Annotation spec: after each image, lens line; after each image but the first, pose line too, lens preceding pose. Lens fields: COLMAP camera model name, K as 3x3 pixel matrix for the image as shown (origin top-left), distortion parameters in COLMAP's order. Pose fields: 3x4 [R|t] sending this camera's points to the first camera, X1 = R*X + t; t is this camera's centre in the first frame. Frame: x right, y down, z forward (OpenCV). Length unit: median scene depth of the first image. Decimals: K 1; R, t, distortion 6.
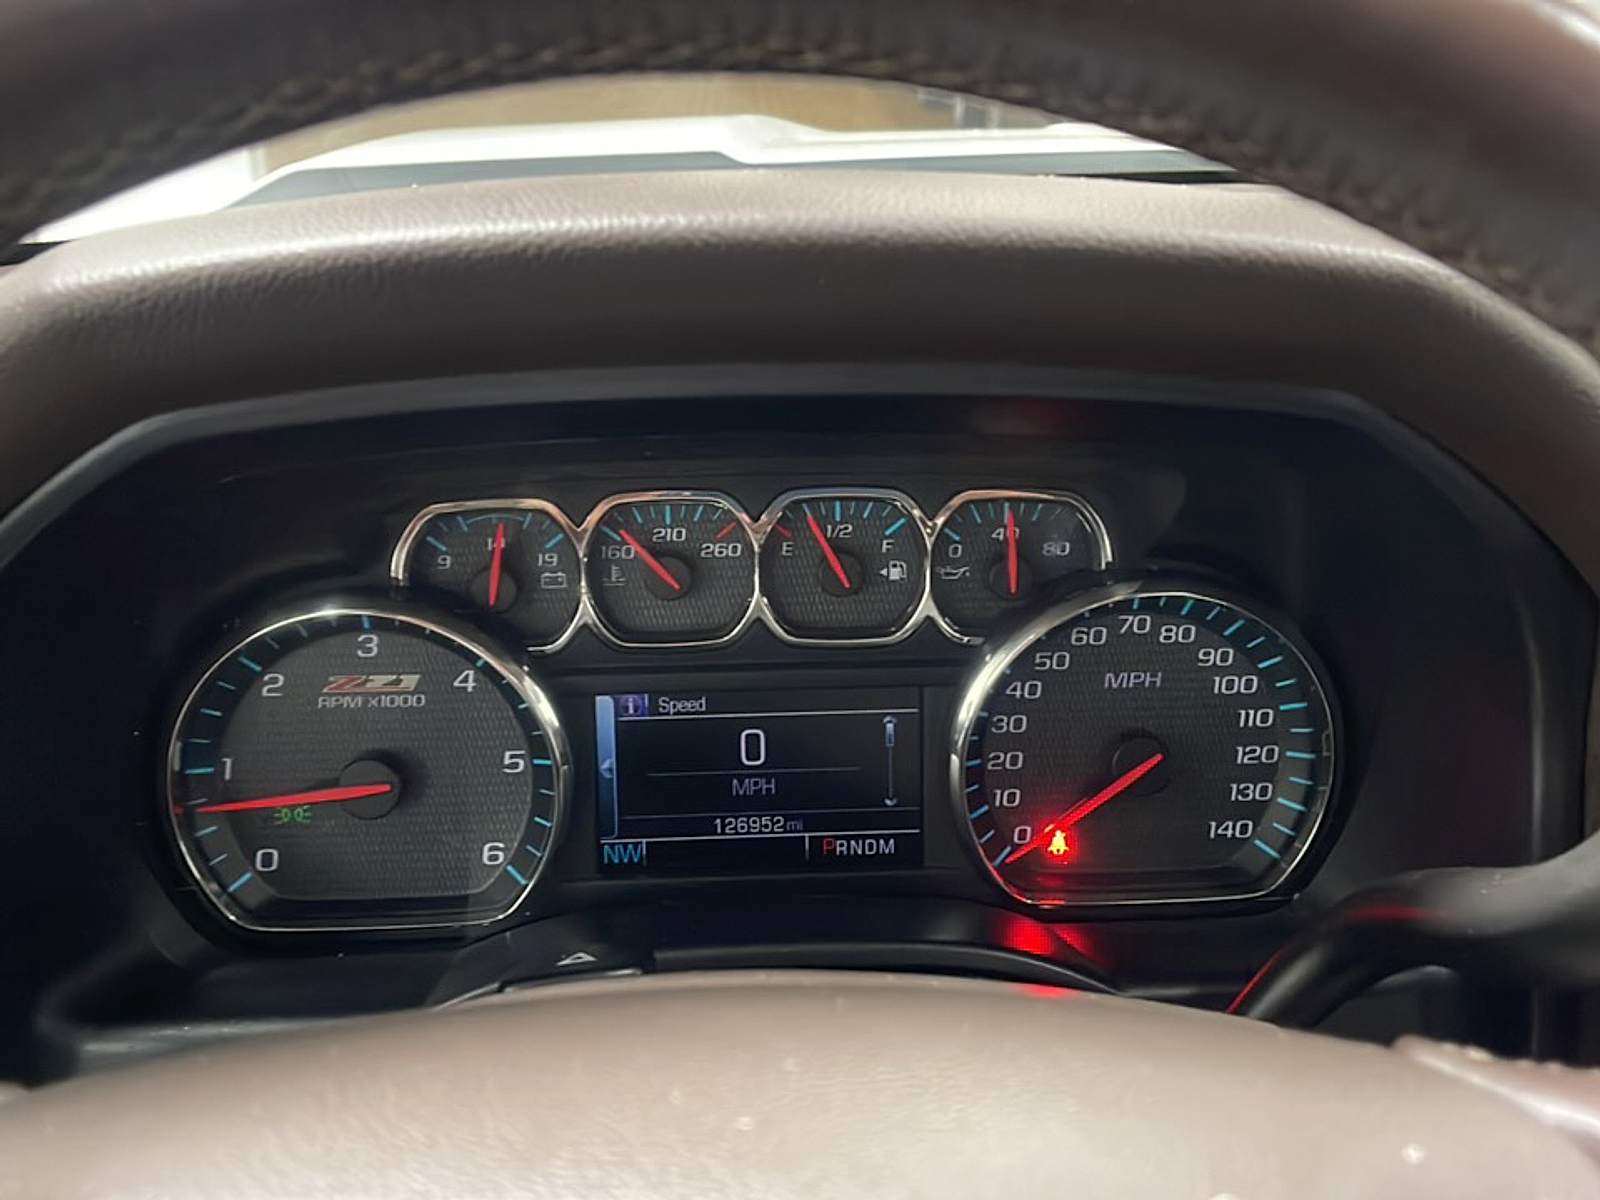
lens RADIAL K [[1556.5, 0, 800.0], [0, 1556.5, 600.0], [0, 0, 1]] dist [0.129525, -0.322225]
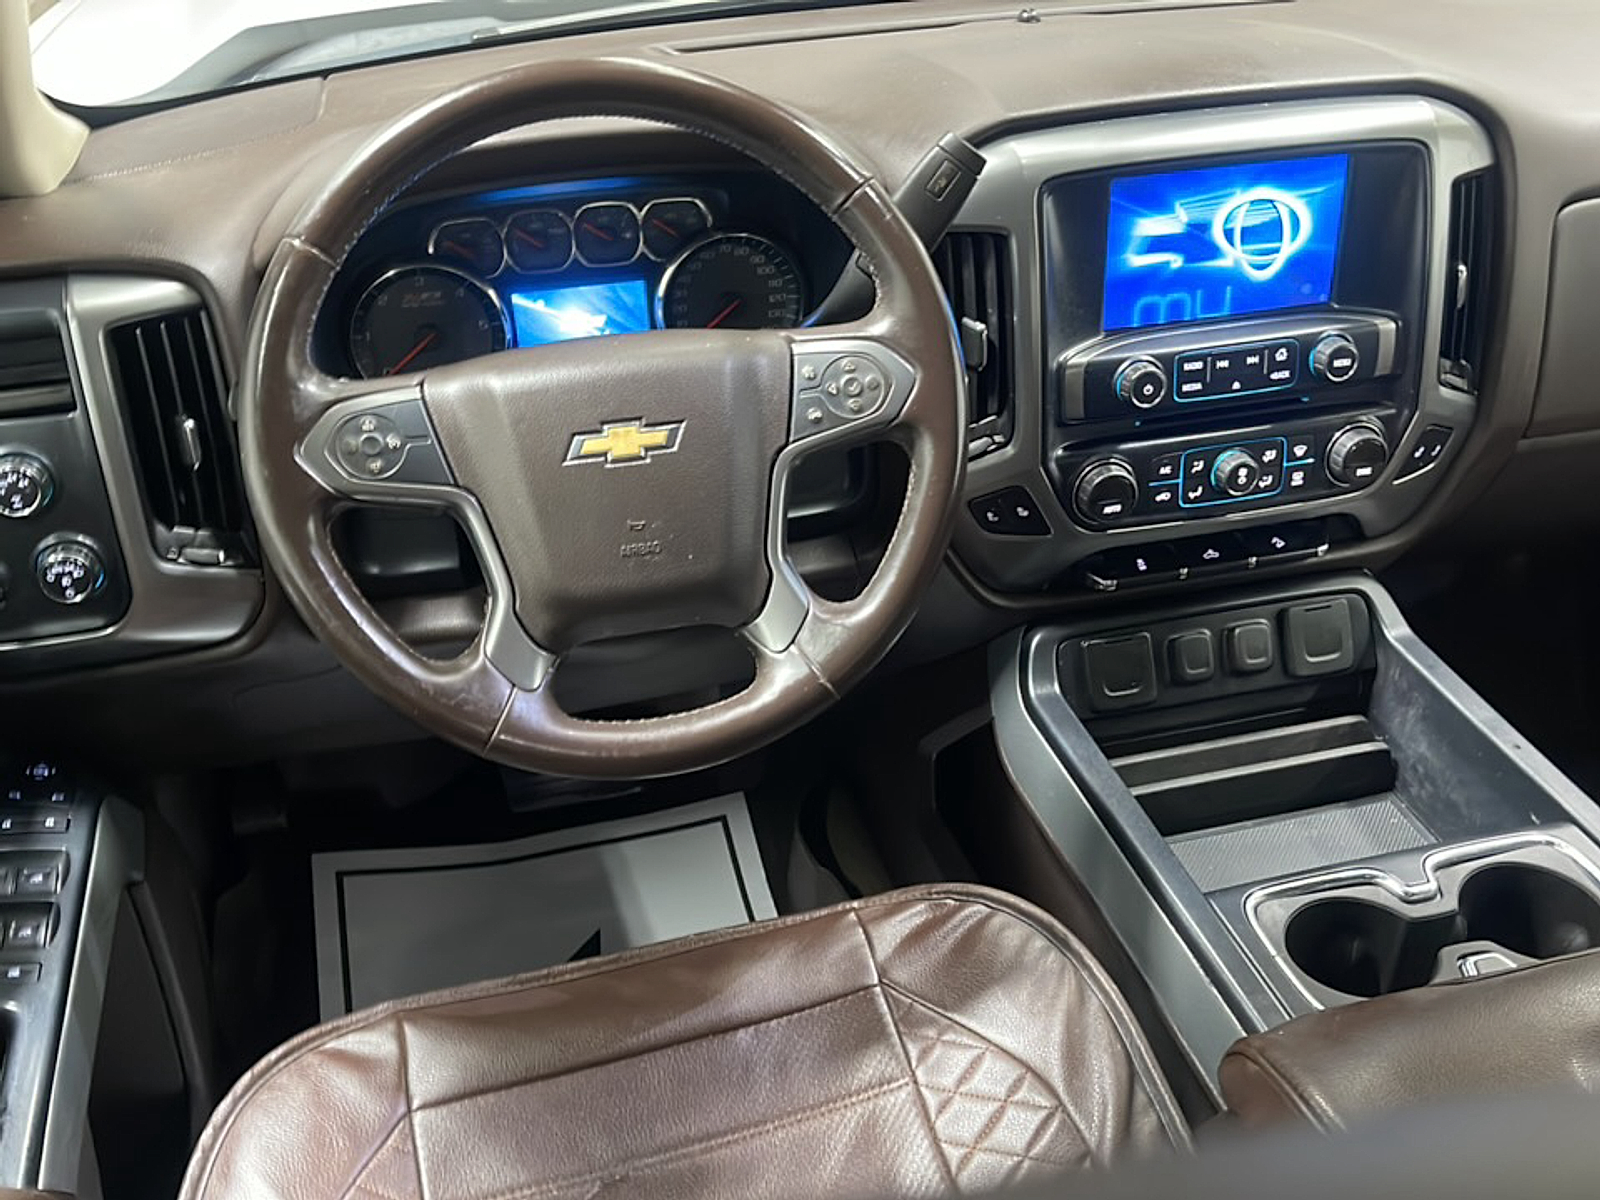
lens RADIAL K [[1556.5, 0, 800.0], [0, 1556.5, 600.0], [0, 0, 1]] dist [0.129525, -0.322225]
pose [[0.980741, -0.116111, 0.157052, -0.132385], [0.082394, 0.975011, 0.206313, 0.057467], [-0.177082, -0.189399, 0.965800, -1.596643]]
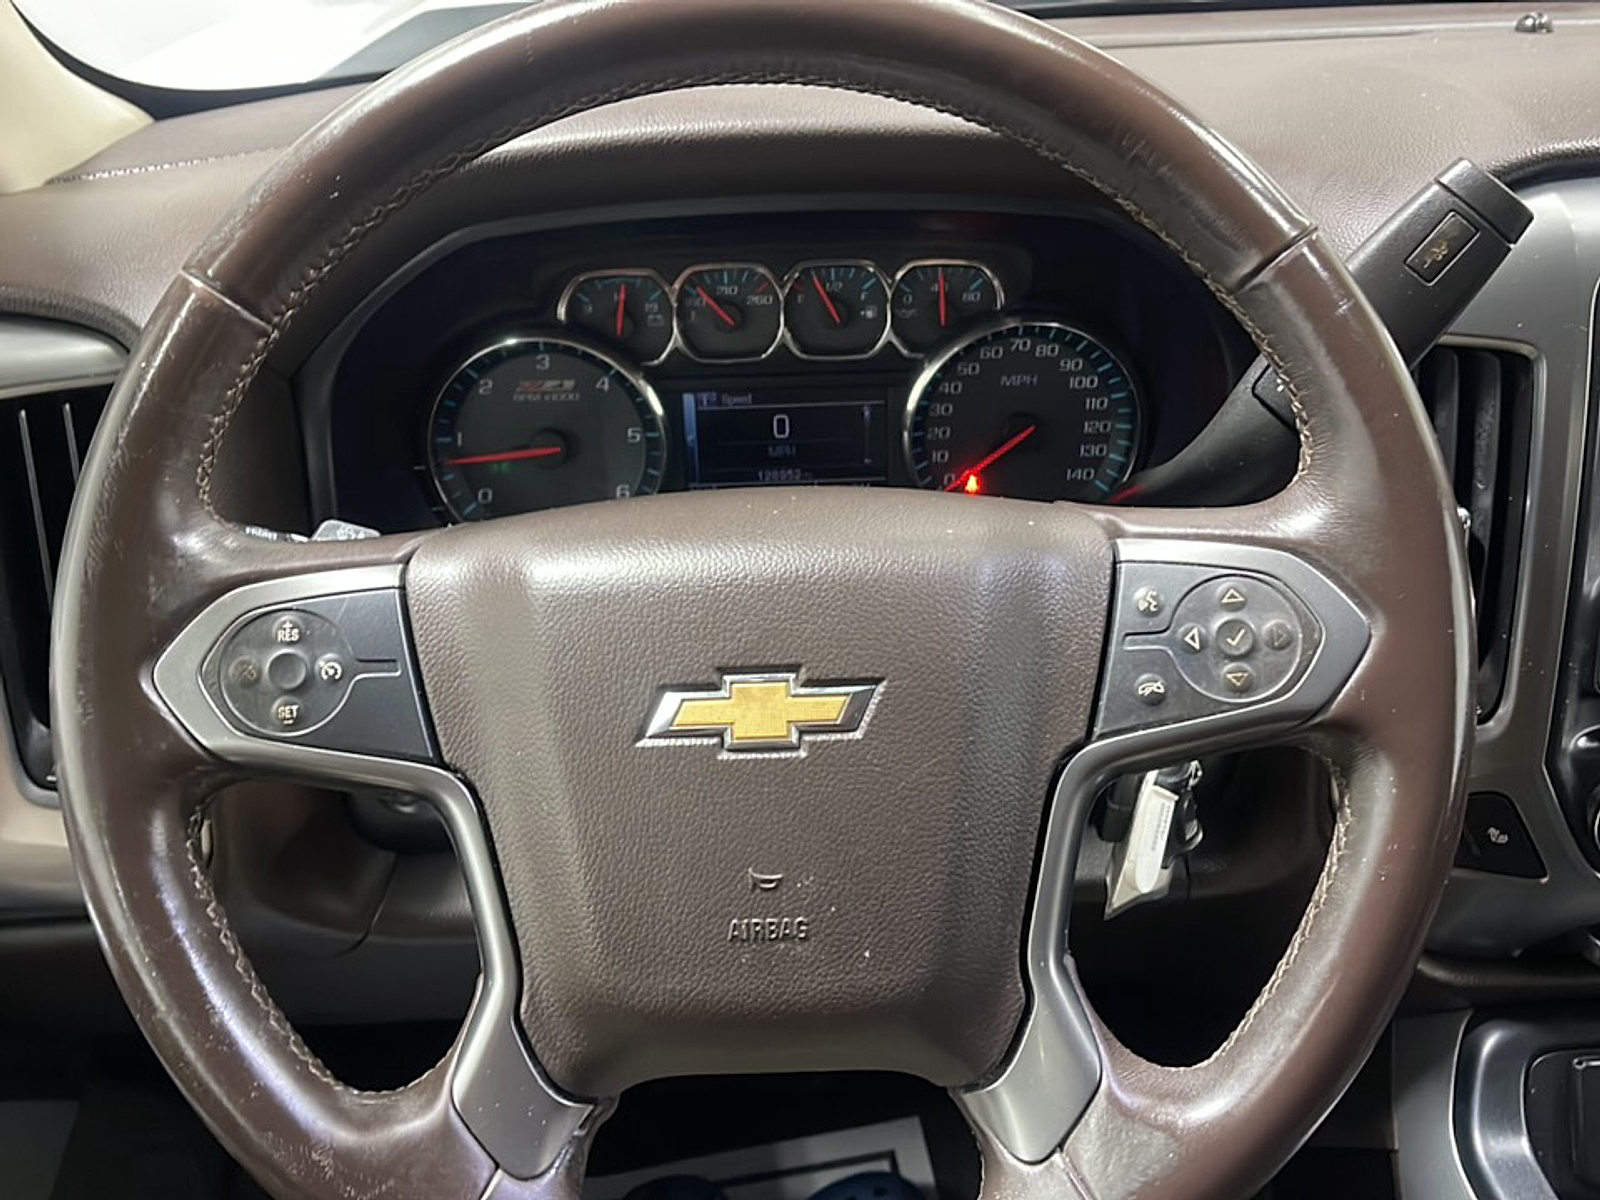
lens RADIAL K [[1556.5, 0, 800.0], [0, 1556.5, 600.0], [0, 0, 1]] dist [0.129525, -0.322225]
pose [[0.999713, -0.006531, -0.023034, 0.025378], [0.009858, 0.989025, 0.147417, 0.035889], [0.021819, -0.147601, 0.988806, -0.621079]]
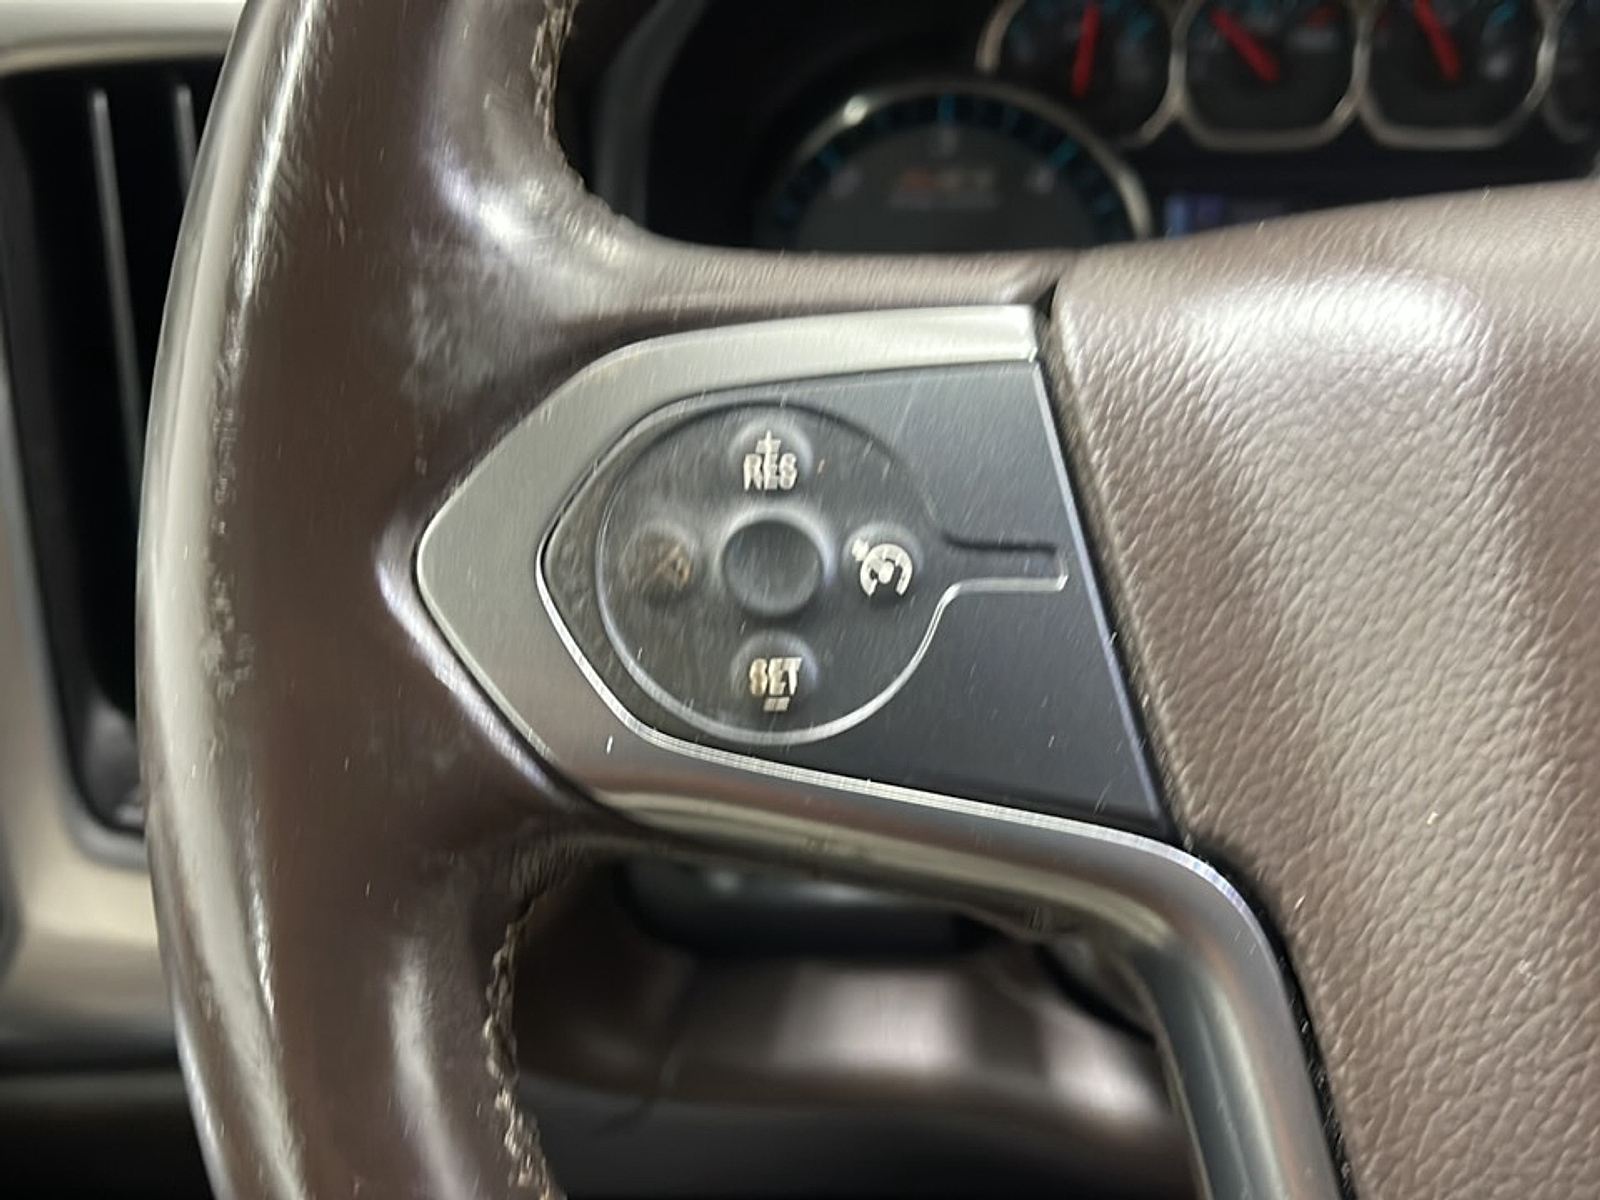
lens RADIAL K [[1556.5, 0, 800.0], [0, 1556.5, 600.0], [0, 0, 1]] dist [0.129525, -0.322225]
pose [[0.997326, 0.020290, -0.070202, -0.286577], [-0.010891, 0.991222, 0.131758, 0.182475], [0.072259, -0.130642, 0.988793, -0.015034]]
